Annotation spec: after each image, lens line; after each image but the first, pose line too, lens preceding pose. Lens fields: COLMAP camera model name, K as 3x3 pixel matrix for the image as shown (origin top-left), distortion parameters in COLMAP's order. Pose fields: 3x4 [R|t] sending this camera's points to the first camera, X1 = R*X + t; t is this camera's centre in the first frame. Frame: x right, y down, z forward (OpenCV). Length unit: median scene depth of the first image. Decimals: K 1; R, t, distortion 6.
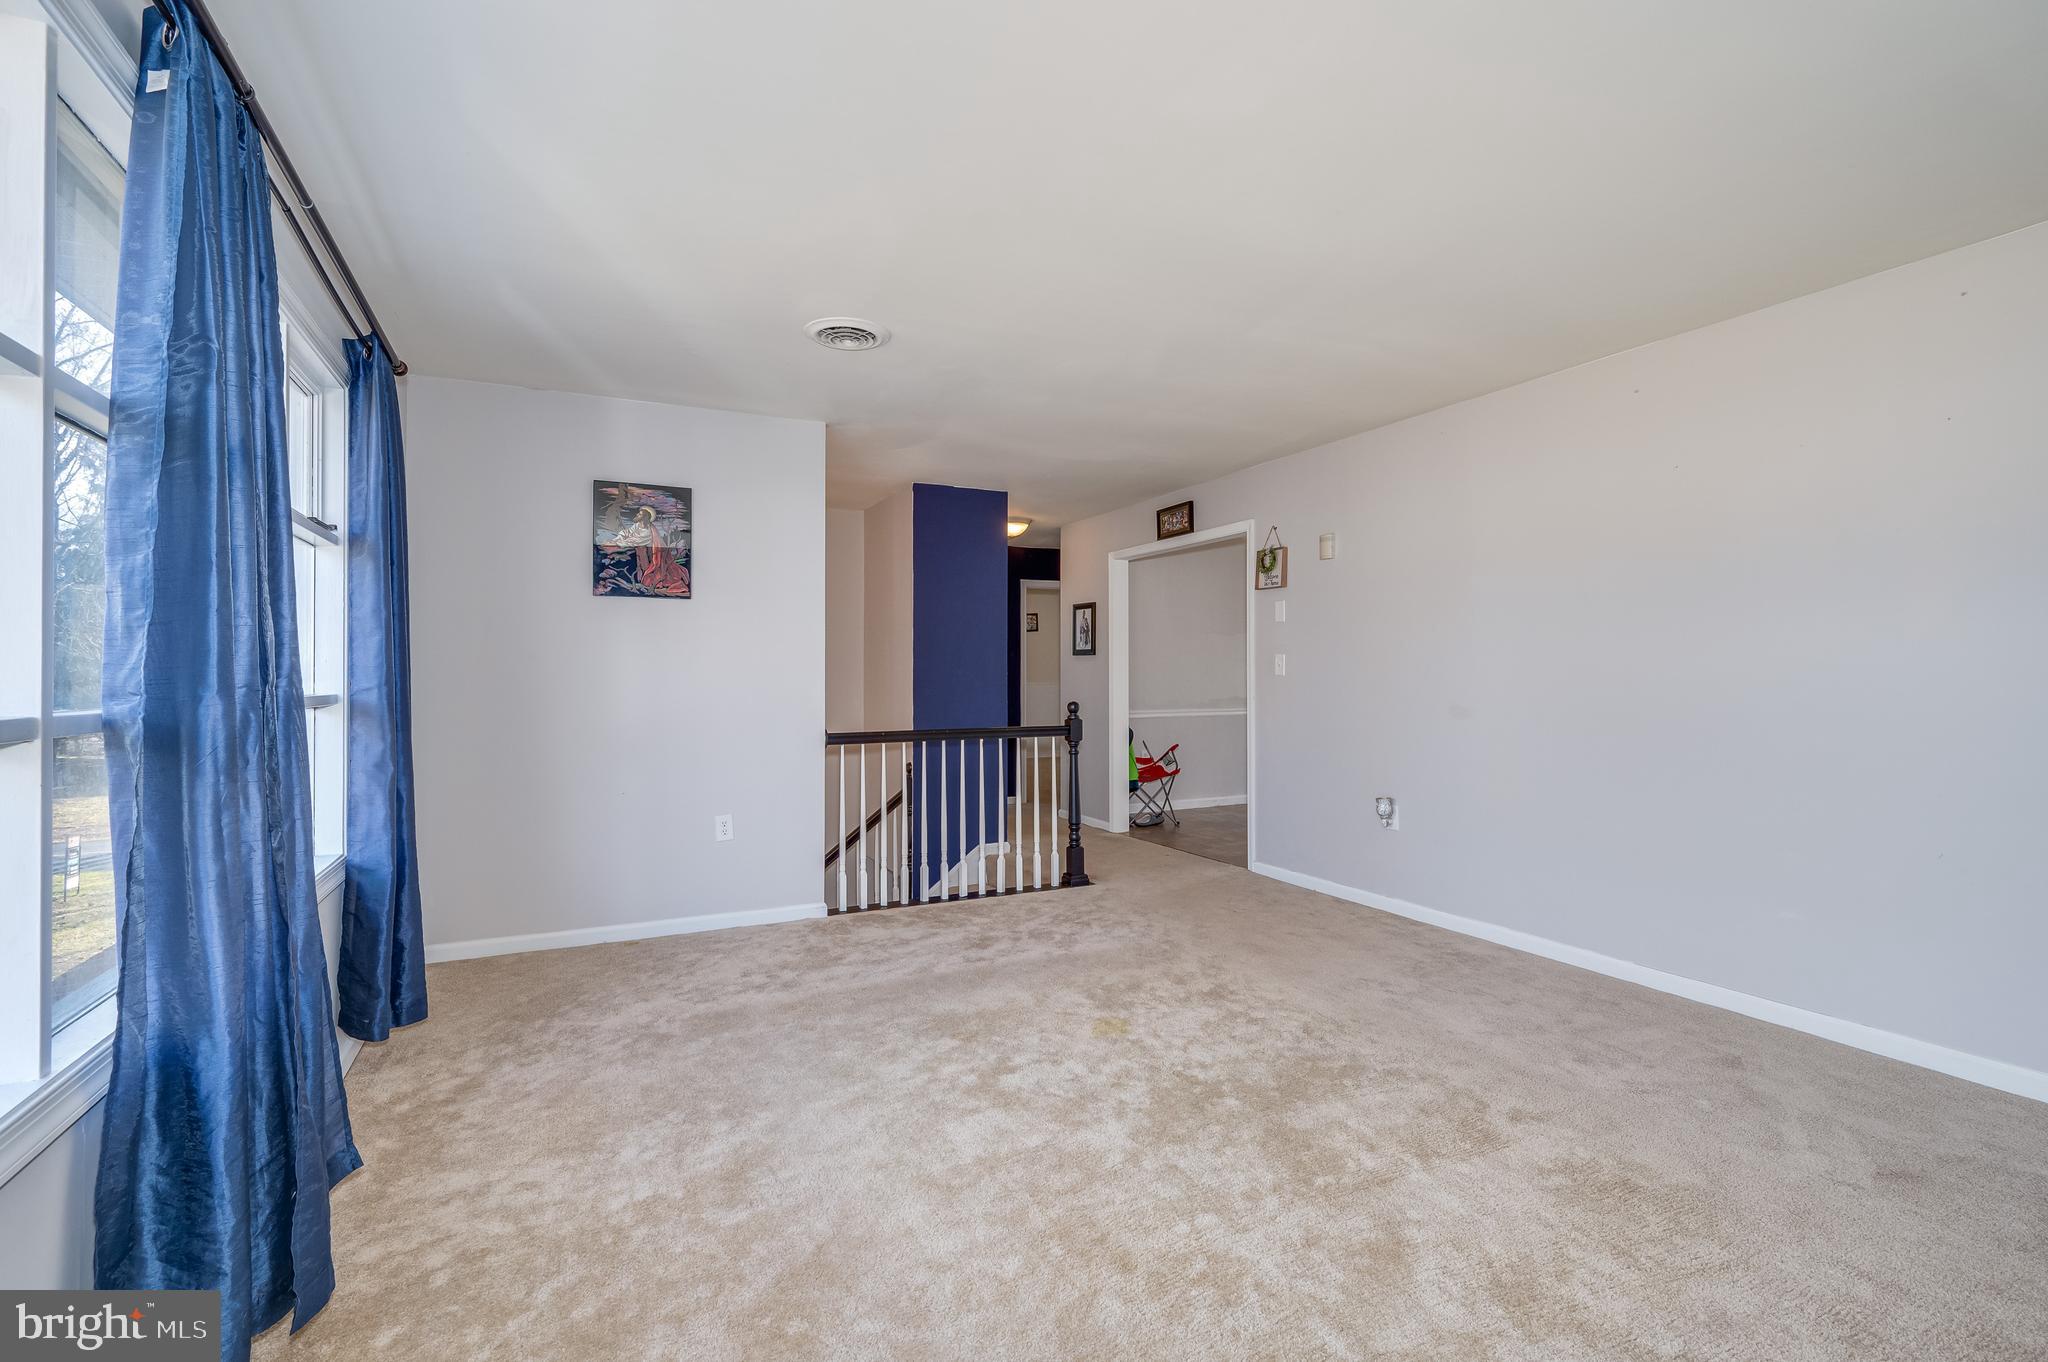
lens RADIAL K [[926.8, 0, 1024.0], [0, 926.8, 681.0], [0, 0, 1]] dist [0.001443, 0.000014]
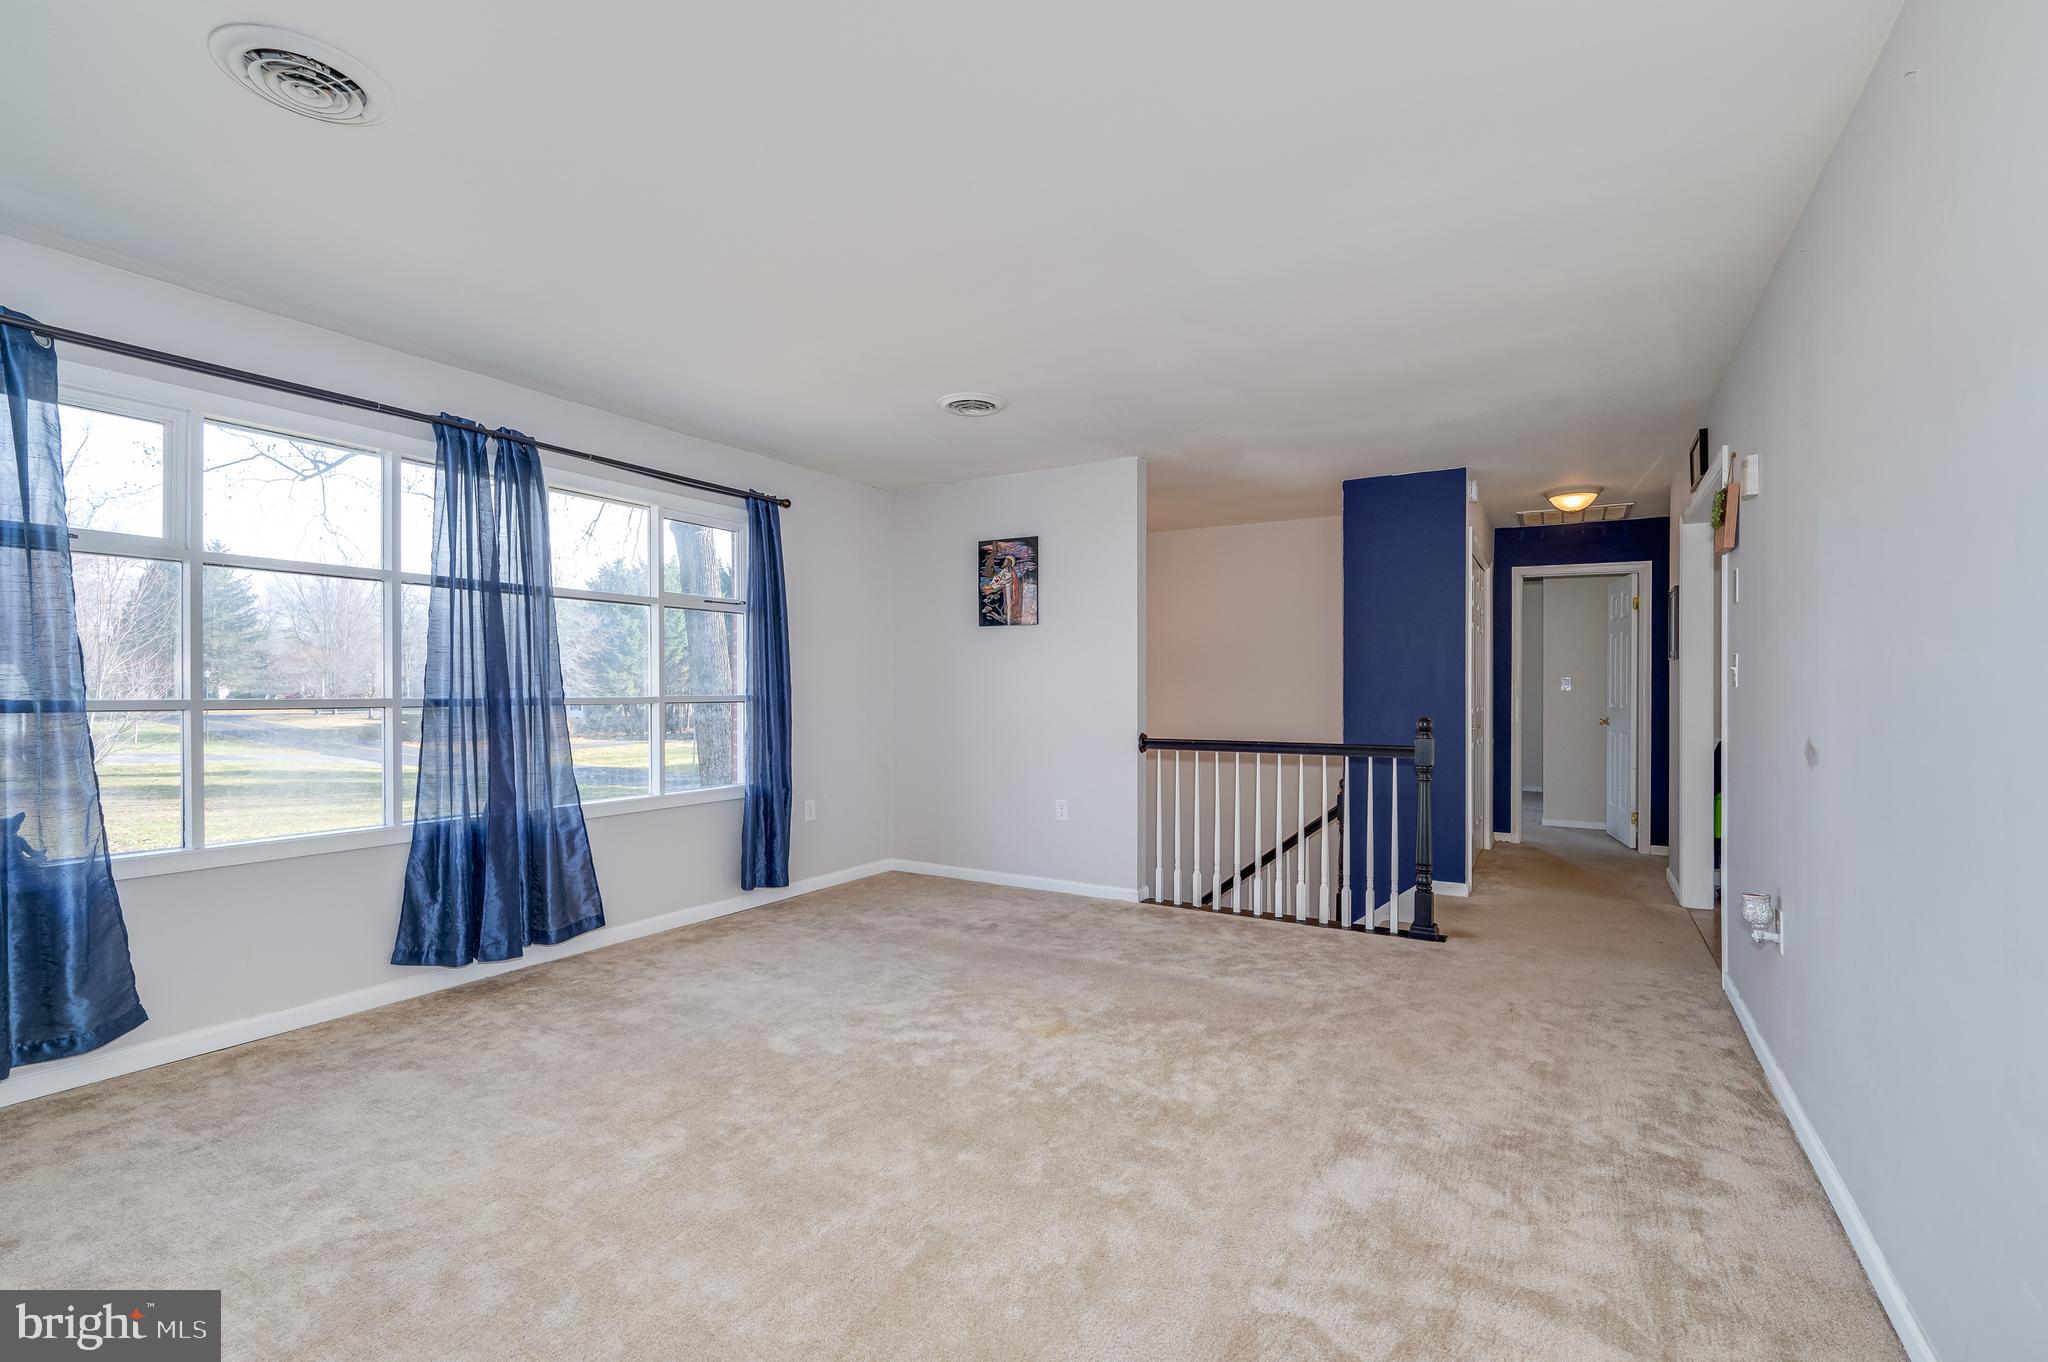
lens RADIAL K [[907.9, 0, 1018.6], [0, 907.9, 691.5], [0, 0, 1]] dist [-0.000318, 0.000006]
pose [[0.546769, 0.009314, -0.837231, 0.667201], [-0.007042, 0.999954, 0.006526, -0.005283], [0.837254, 0.002328, 0.546810, 0.308411]]
